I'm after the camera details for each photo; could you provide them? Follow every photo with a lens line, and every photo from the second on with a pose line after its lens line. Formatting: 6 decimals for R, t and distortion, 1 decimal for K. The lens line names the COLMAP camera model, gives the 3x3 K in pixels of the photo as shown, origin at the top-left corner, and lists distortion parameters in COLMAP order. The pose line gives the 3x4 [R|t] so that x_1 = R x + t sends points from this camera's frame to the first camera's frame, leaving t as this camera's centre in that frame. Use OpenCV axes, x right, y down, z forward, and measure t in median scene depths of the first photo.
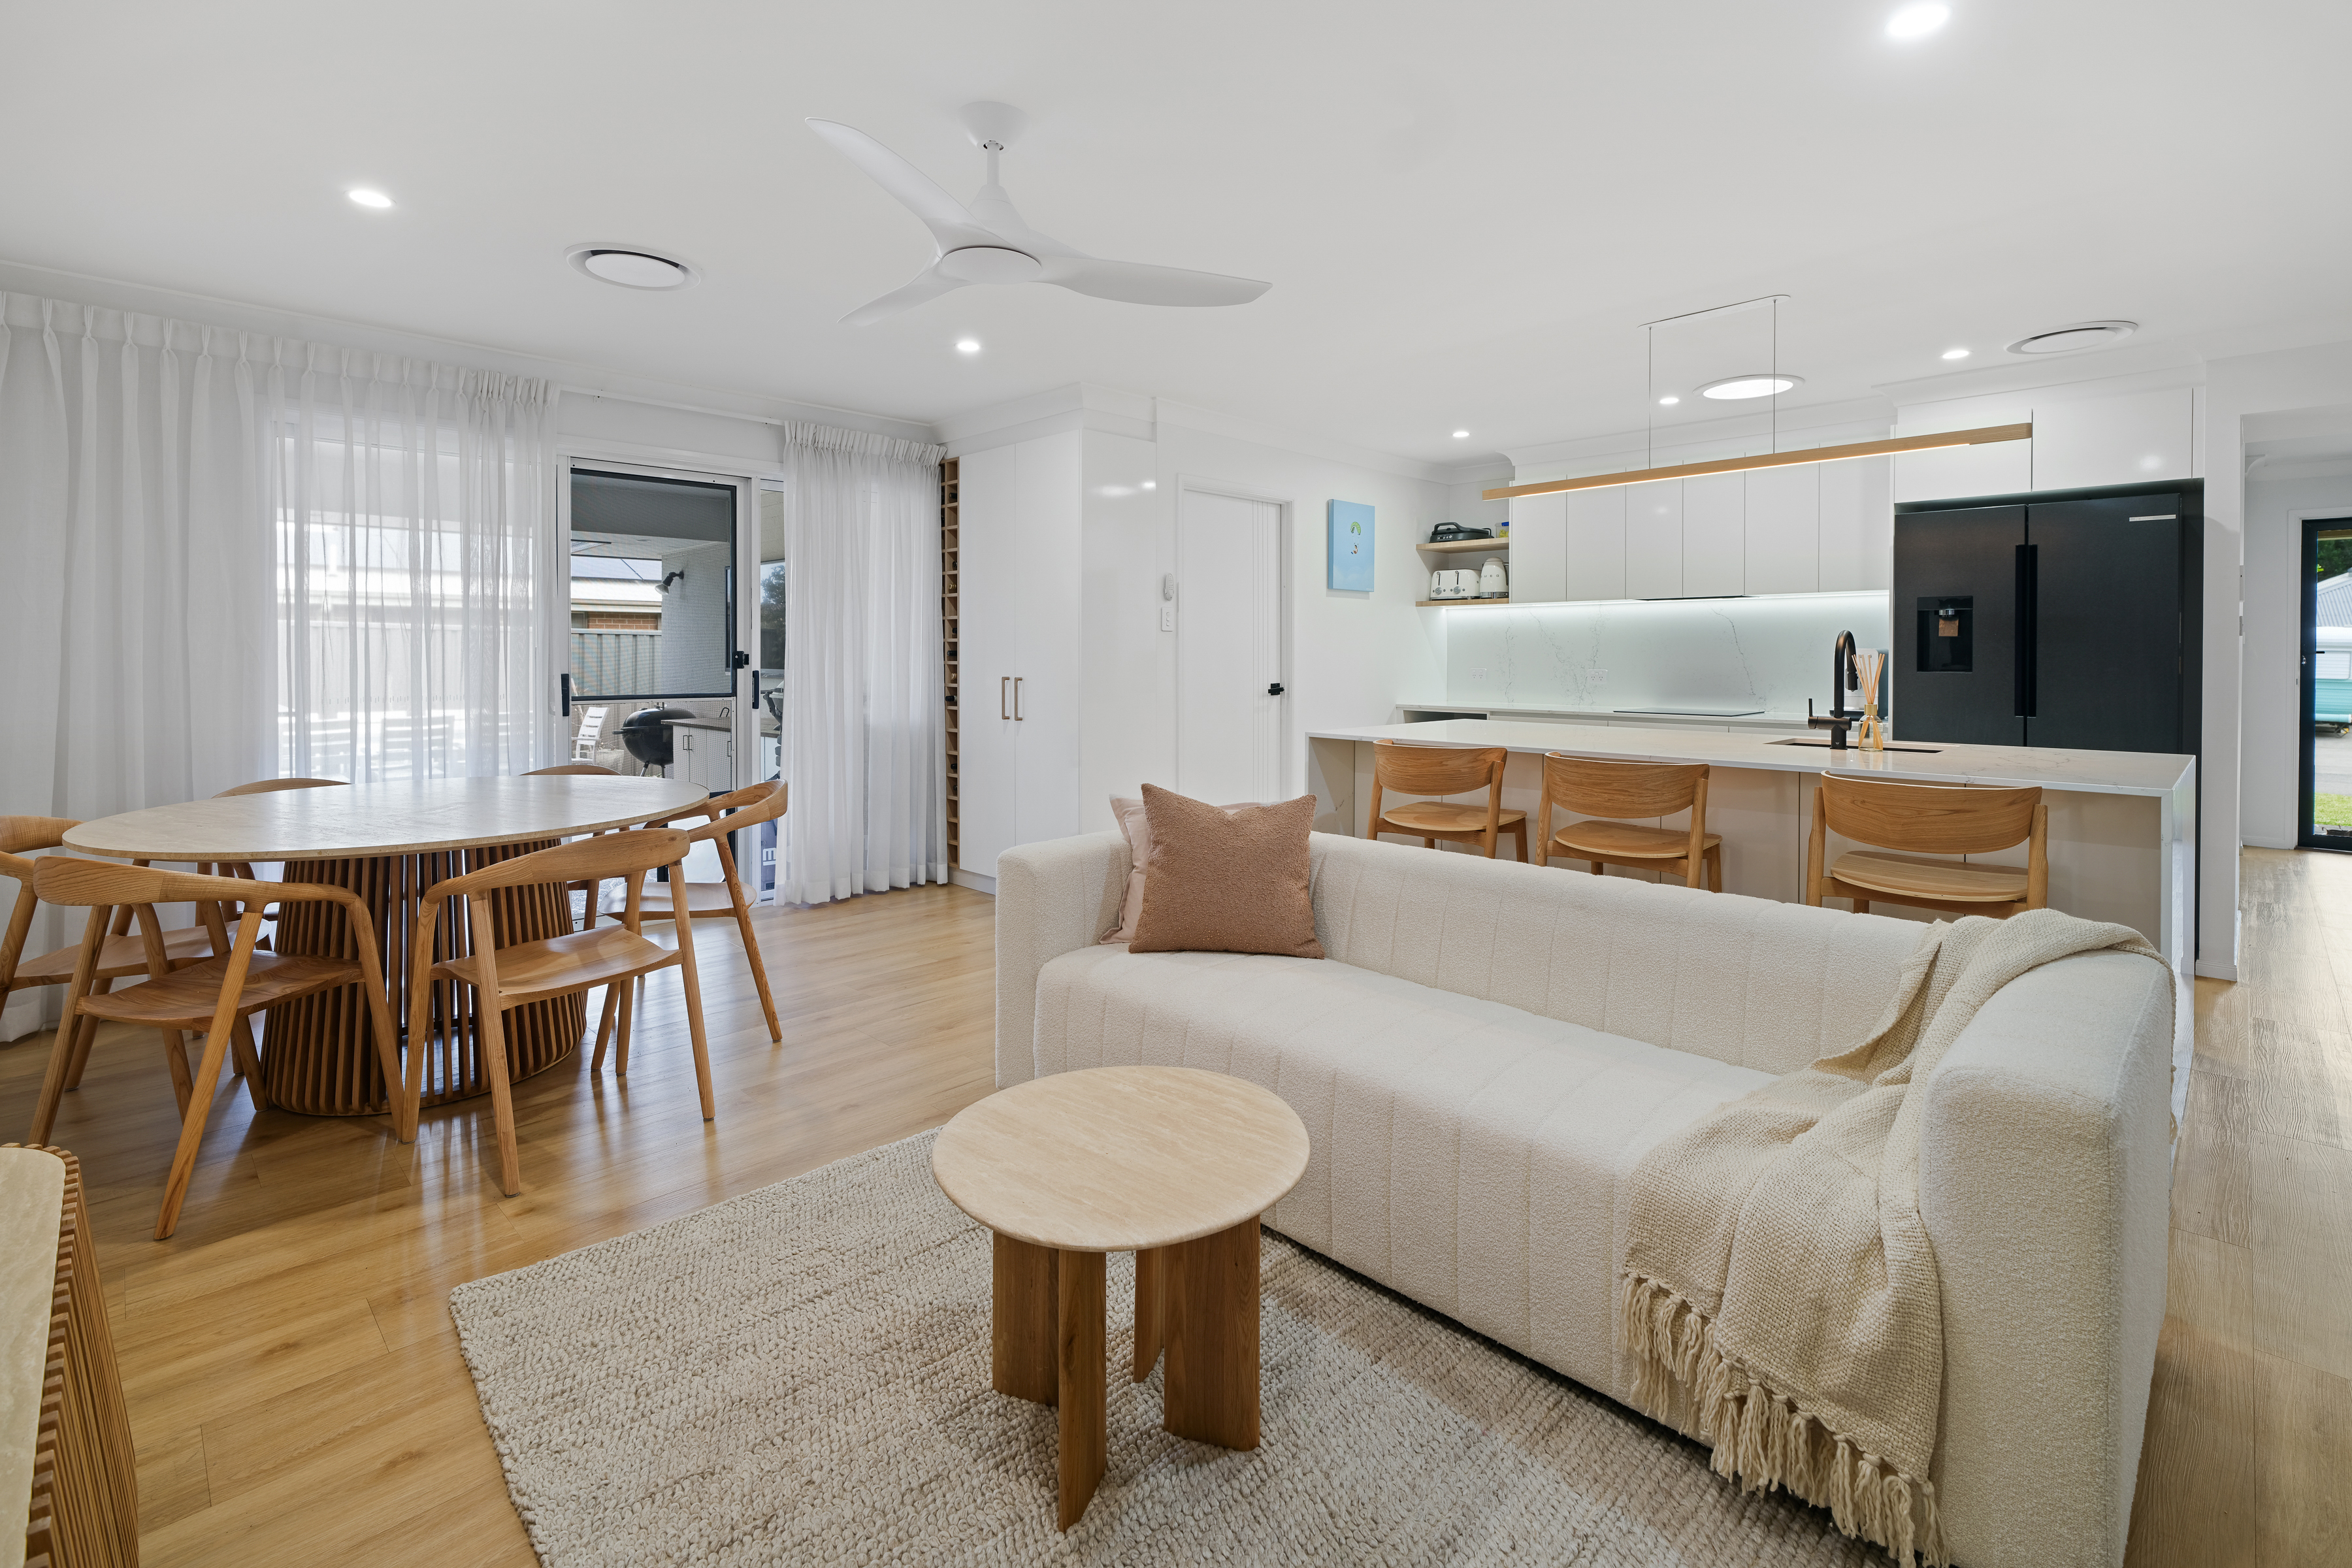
lens RADIAL K [[1073.1, 0, 1179.0], [0, 1073.1, 660.6], [0, 0, 1]] dist [0.011440, 0.008602]
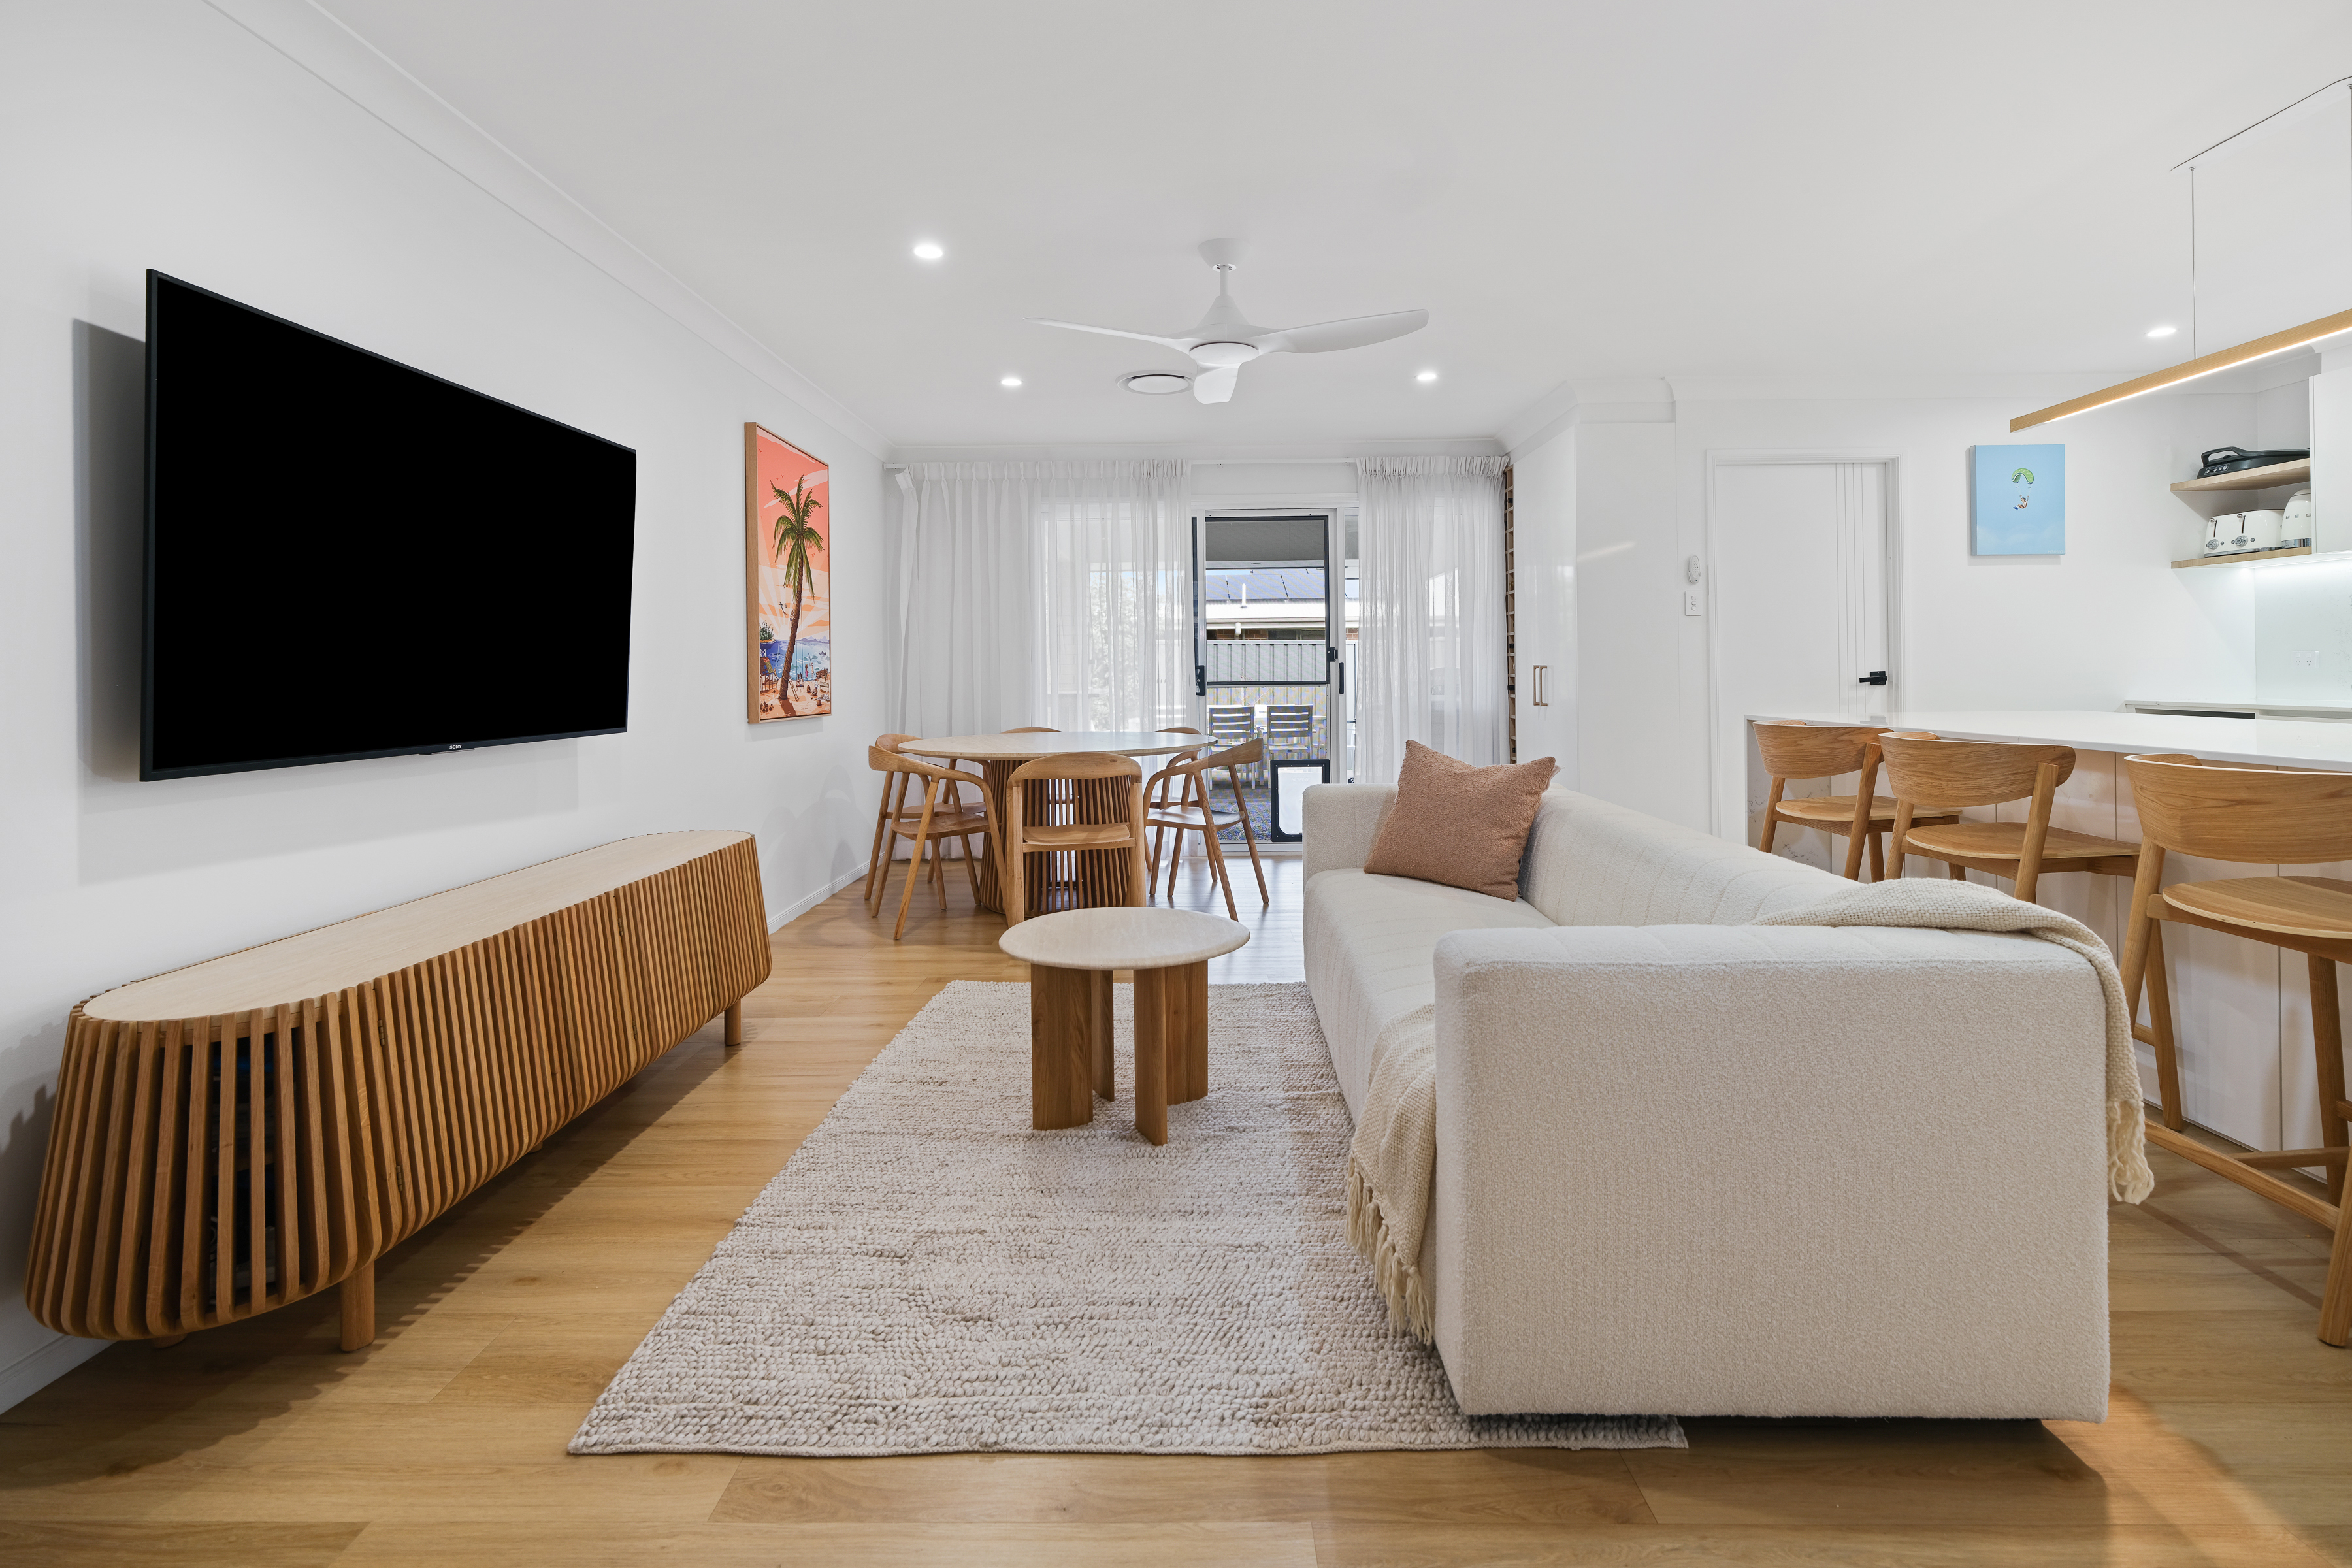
lens RADIAL K [[1073.1, 0, 1179.0], [0, 1073.1, 660.6], [0, 0, 1]] dist [0.011440, 0.008602]
pose [[0.709932, -0.015695, -0.704095, 0.340151], [0.008487, 0.999870, -0.013731, 0.022434], [0.704219, 0.003772, 0.709973, -0.010264]]
